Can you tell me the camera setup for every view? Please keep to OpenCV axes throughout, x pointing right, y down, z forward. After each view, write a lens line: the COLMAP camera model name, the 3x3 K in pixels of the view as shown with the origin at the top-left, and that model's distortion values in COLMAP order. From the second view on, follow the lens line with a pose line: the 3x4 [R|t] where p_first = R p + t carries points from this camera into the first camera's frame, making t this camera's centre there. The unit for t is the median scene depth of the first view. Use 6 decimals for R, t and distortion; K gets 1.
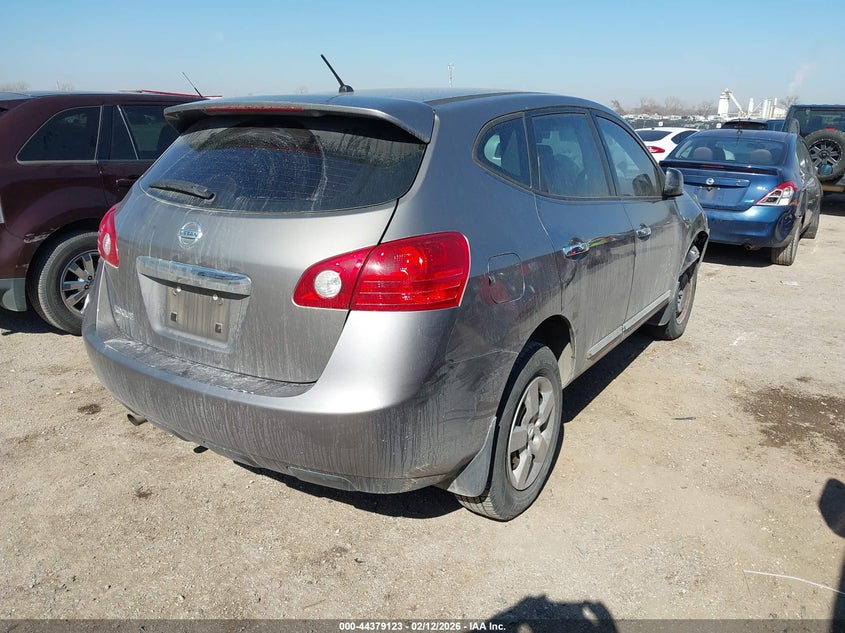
lens RADIAL K [[654.5, 0, 421.1], [0, 654.5, 313.3], [0, 0, 1]] dist [0.015519, -0.034240]
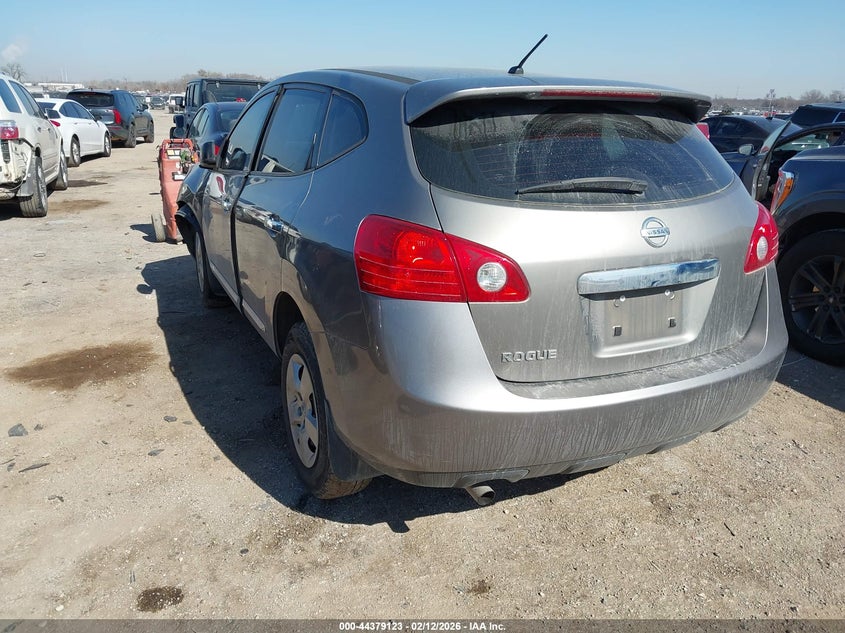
lens RADIAL K [[654.5, 0, 422.0], [0, 654.5, 317.9], [0, 0, 1]] dist [0.015519, -0.034240]
pose [[0.549511, -0.269593, 0.790795, -1.040928], [0.228368, 0.958931, 0.168224, -0.189143], [-0.803670, 0.088151, 0.588509, 0.585569]]
